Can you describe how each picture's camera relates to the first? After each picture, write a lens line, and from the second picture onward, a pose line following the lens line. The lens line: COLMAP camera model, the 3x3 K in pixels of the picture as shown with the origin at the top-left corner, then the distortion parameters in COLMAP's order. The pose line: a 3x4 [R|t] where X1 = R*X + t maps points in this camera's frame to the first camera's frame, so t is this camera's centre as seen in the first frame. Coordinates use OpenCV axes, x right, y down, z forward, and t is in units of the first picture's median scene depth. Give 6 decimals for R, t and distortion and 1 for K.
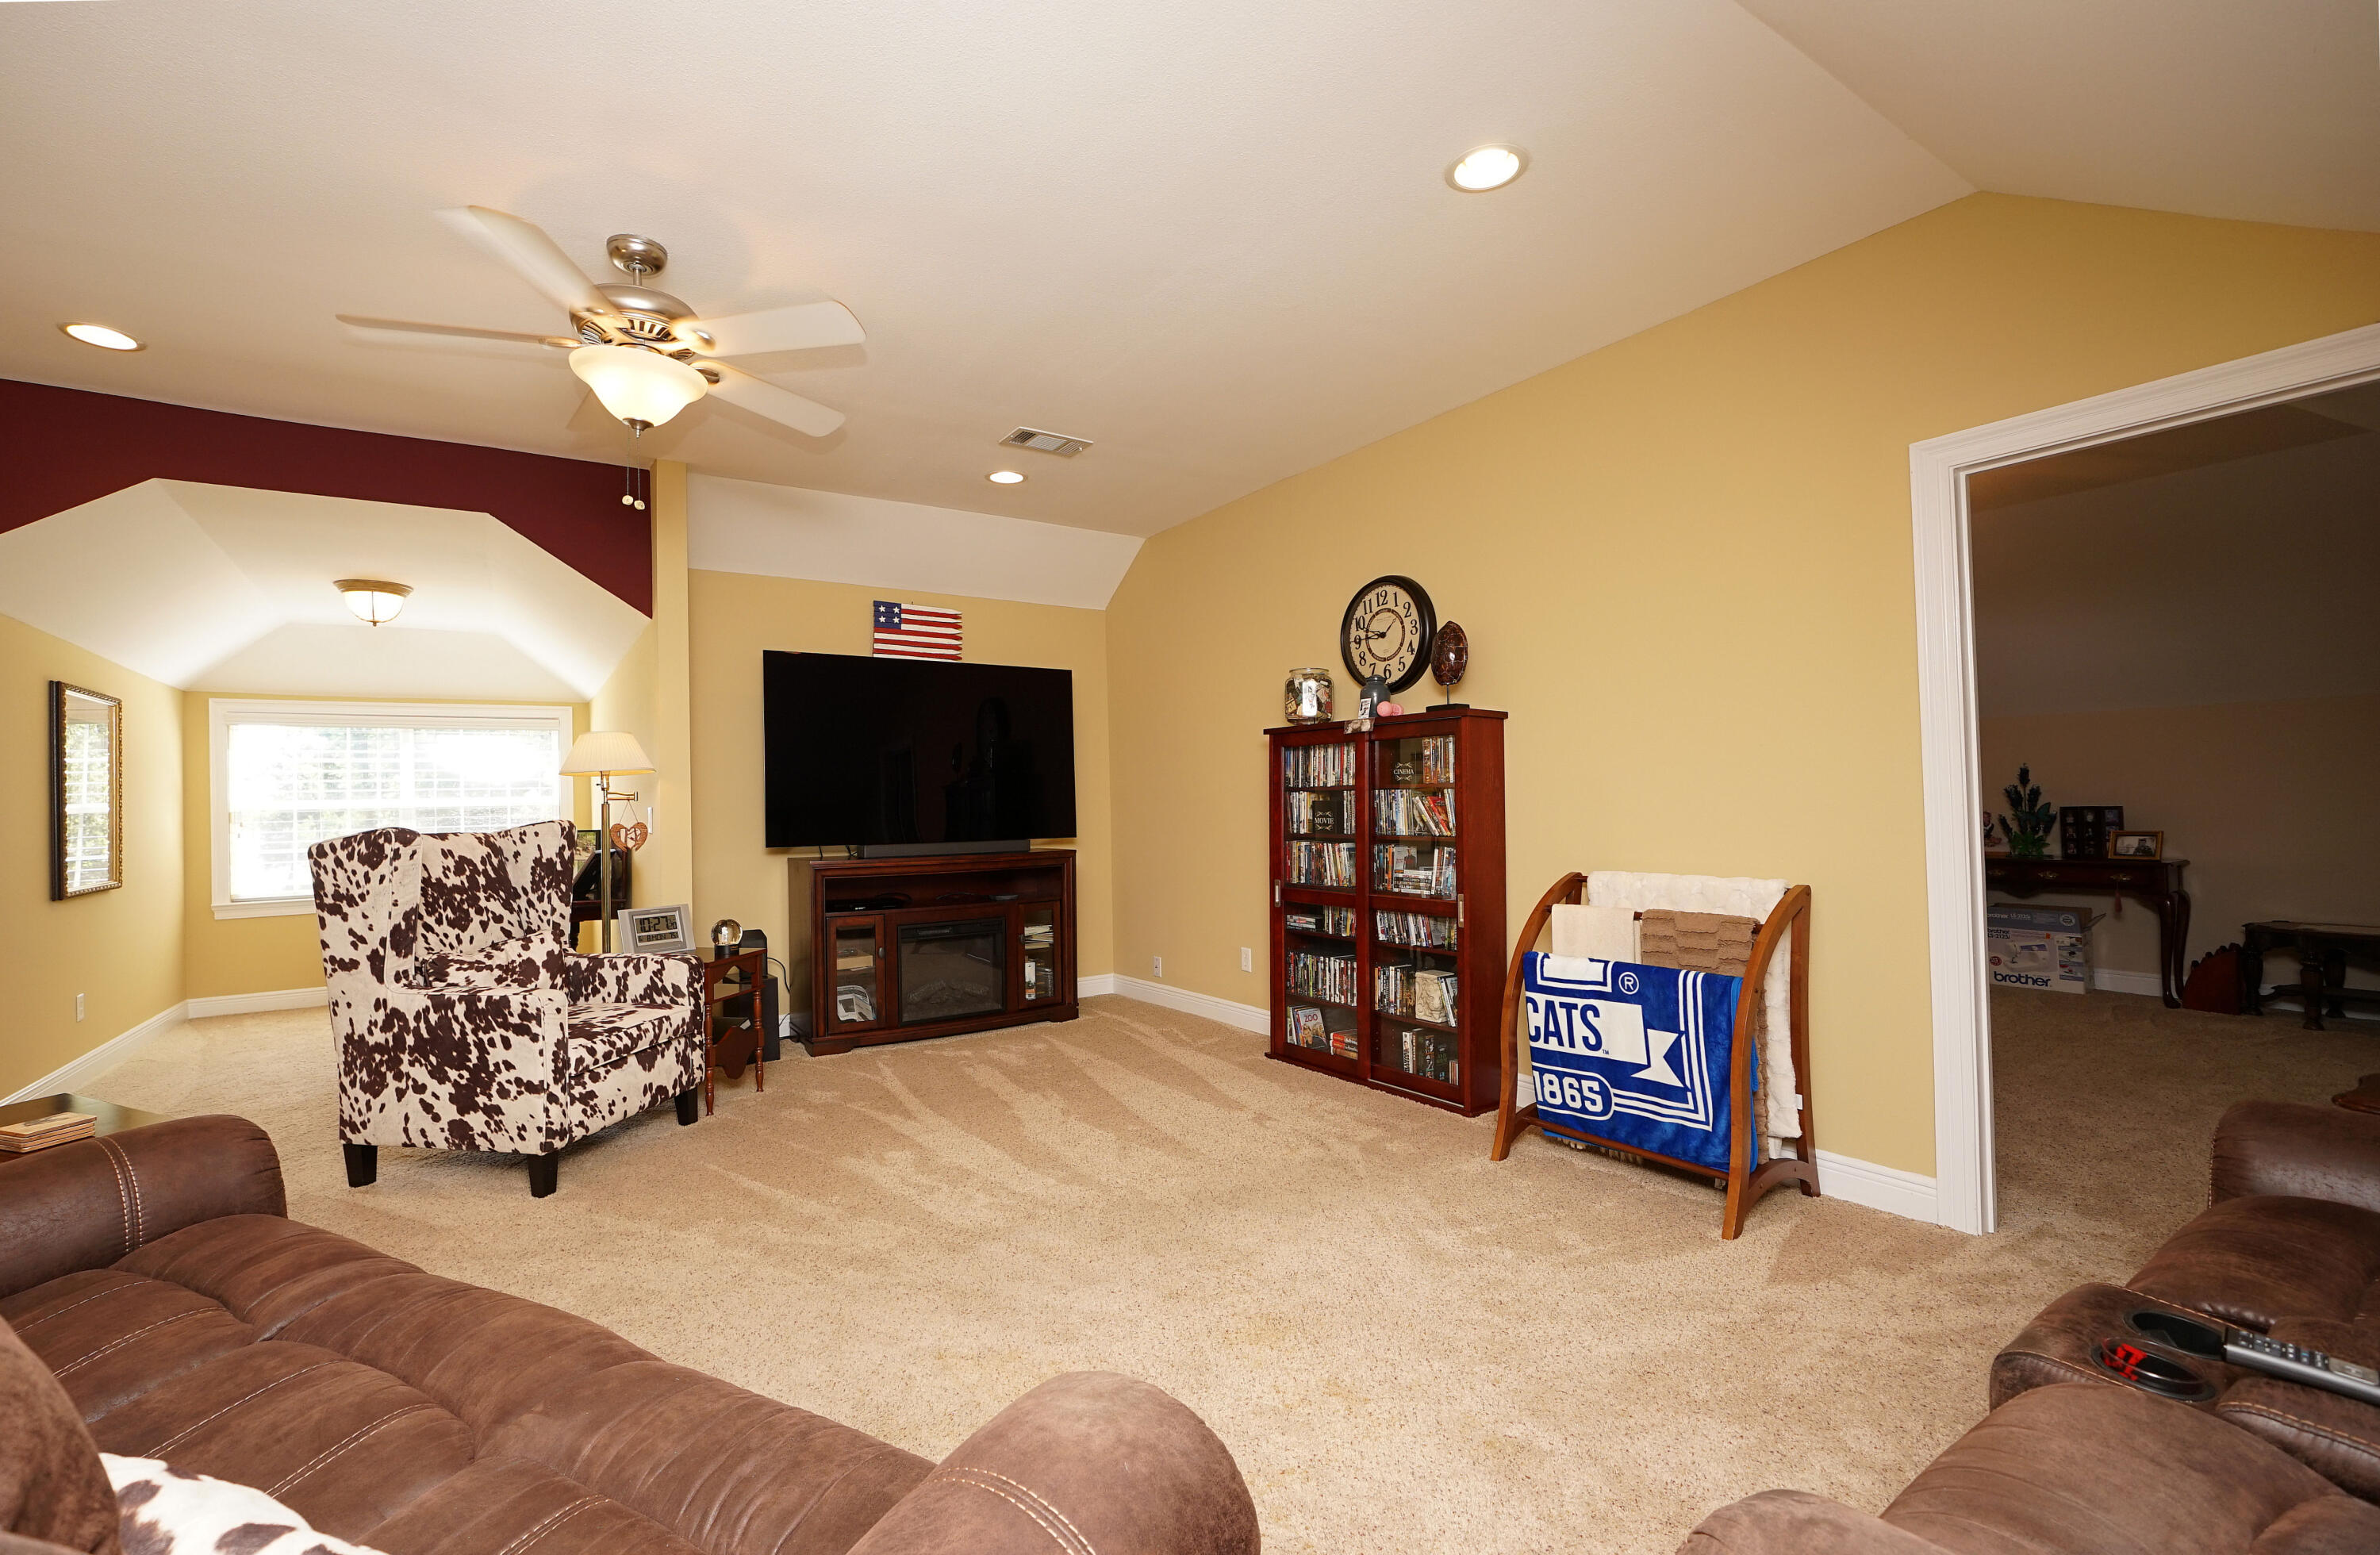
lens RADIAL K [[1009.1, 0, 1190.0], [0, 1009.1, 777.5], [0, 0, 1]] dist [-0.002064, 0.000123]
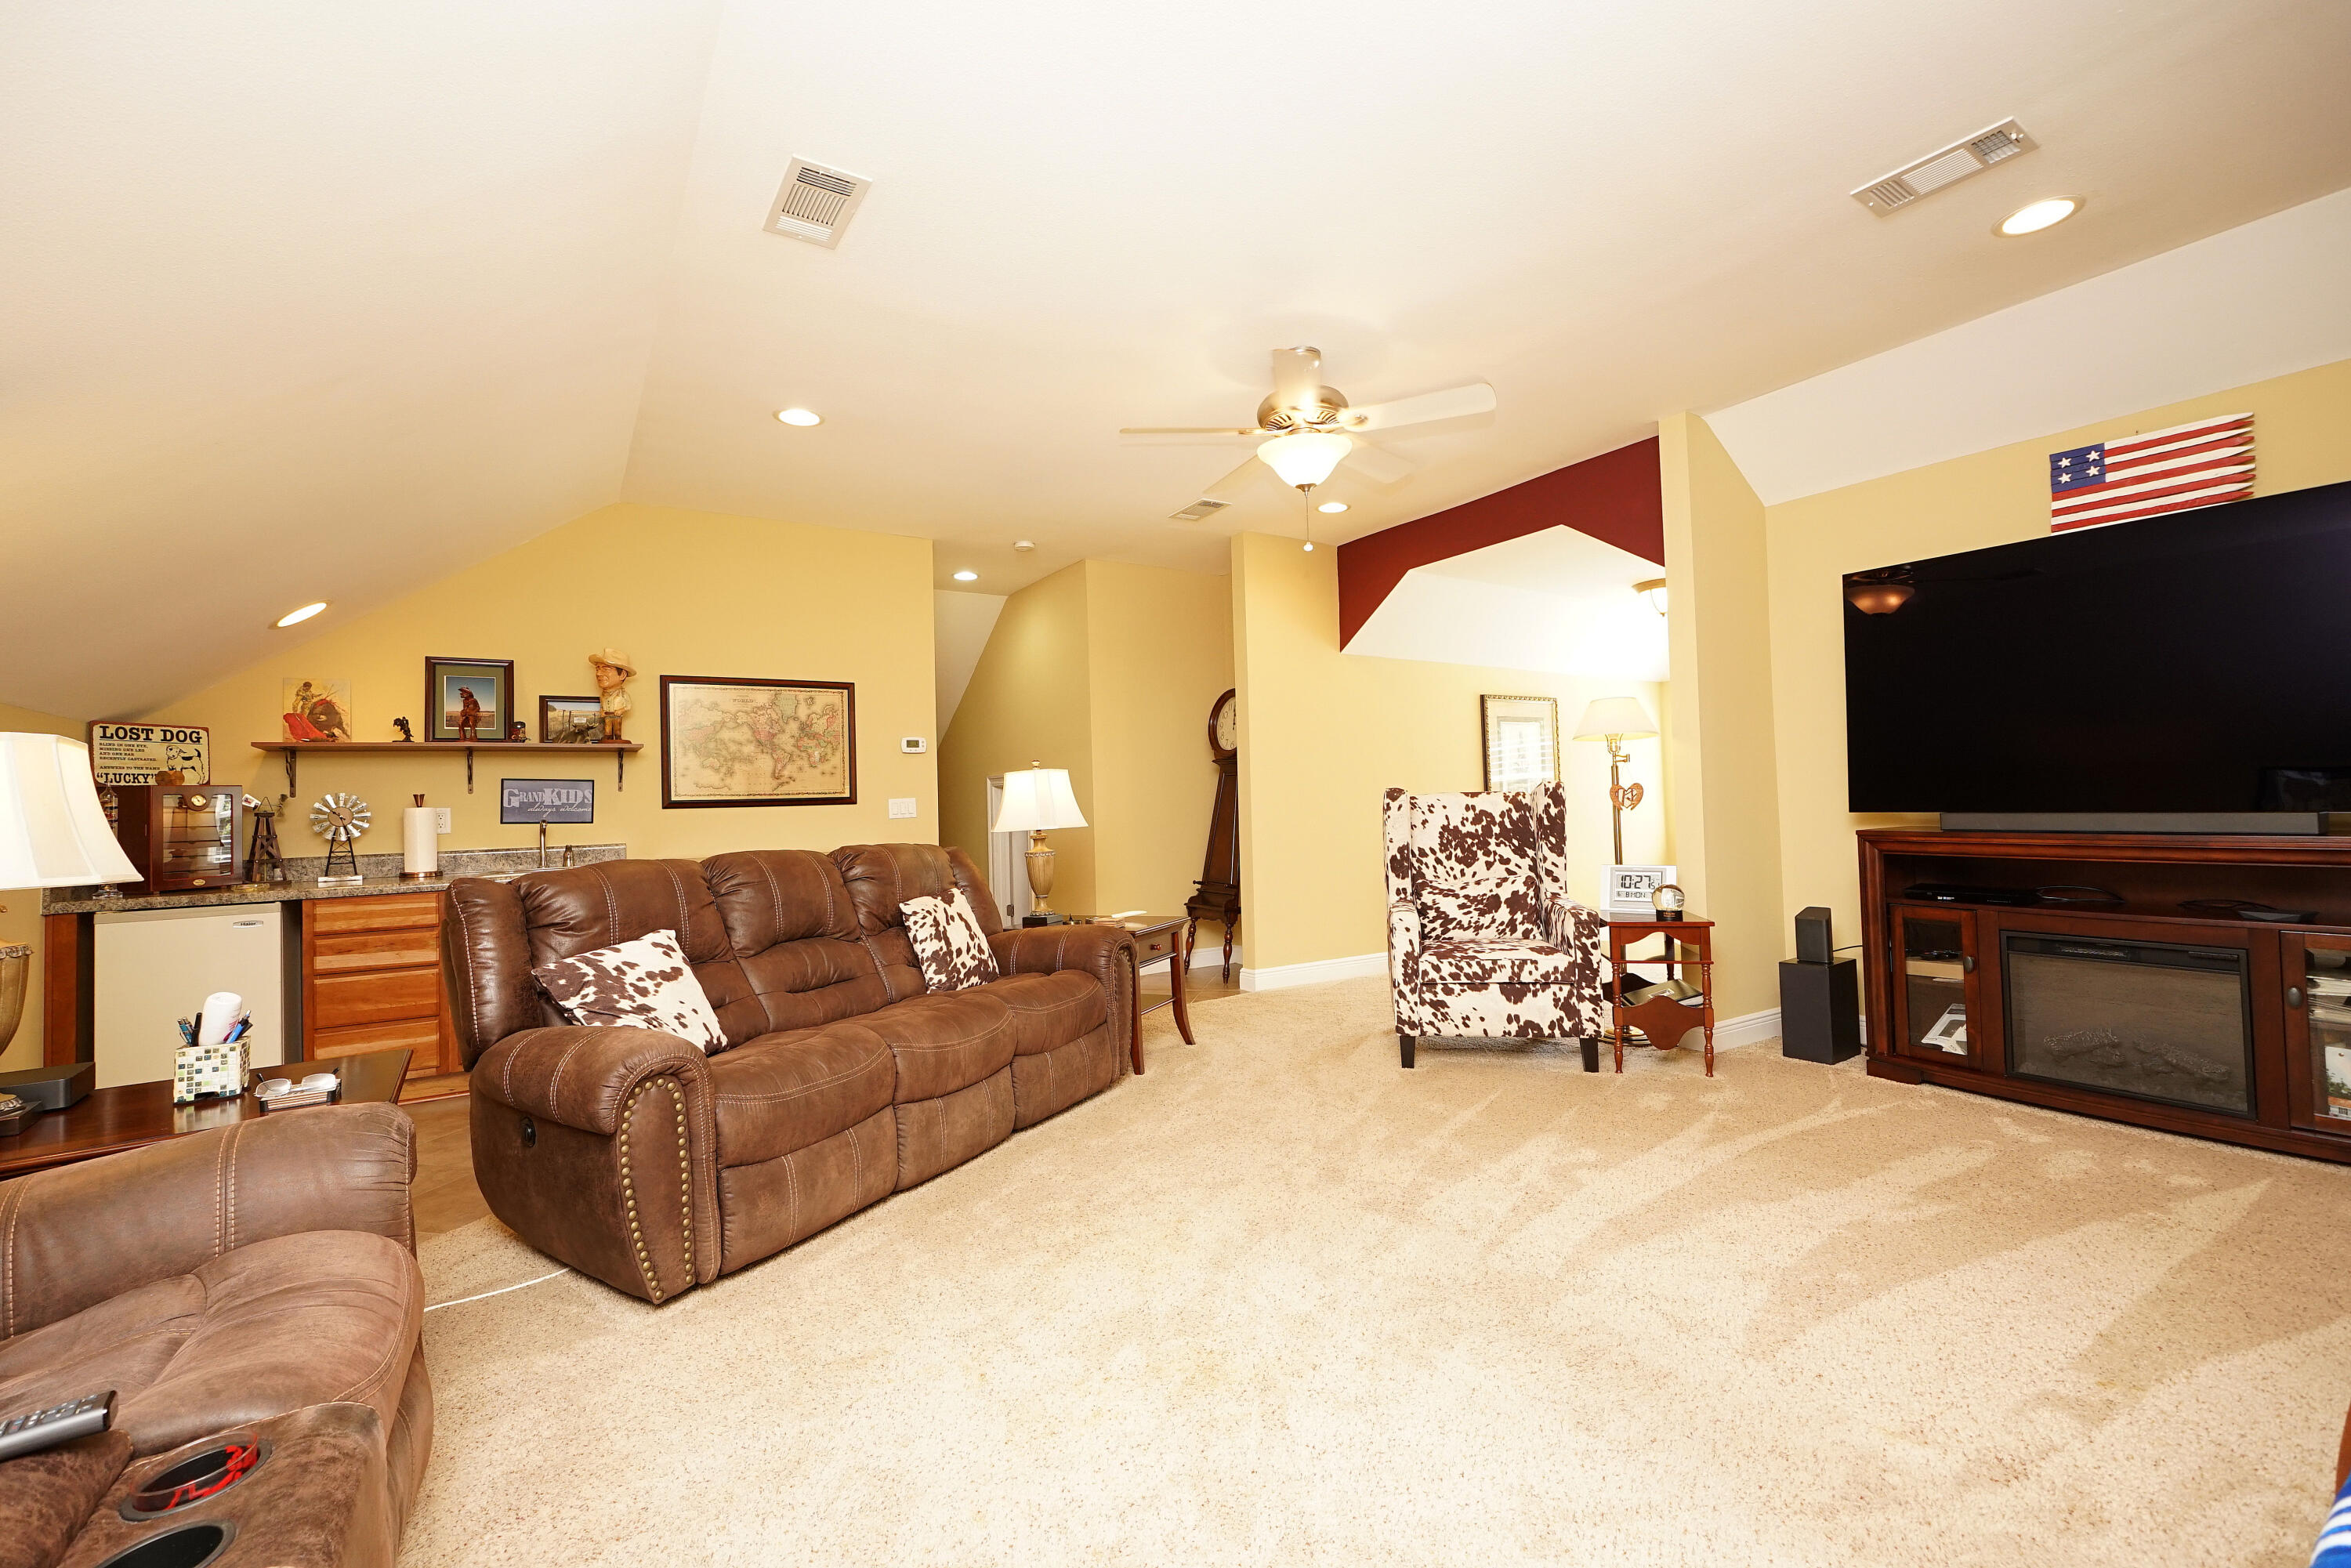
lens RADIAL K [[1006.4, 0, 1138.4], [0, 1006.4, 780.3], [0, 0, 1]] dist [-0.013034, 0.000466]
pose [[-0.049276, -0.003793, -0.998778, 0.593214], [0.050992, 0.998679, -0.006308, 0.025726], [0.997483, -0.051241, -0.049017, 0.629982]]
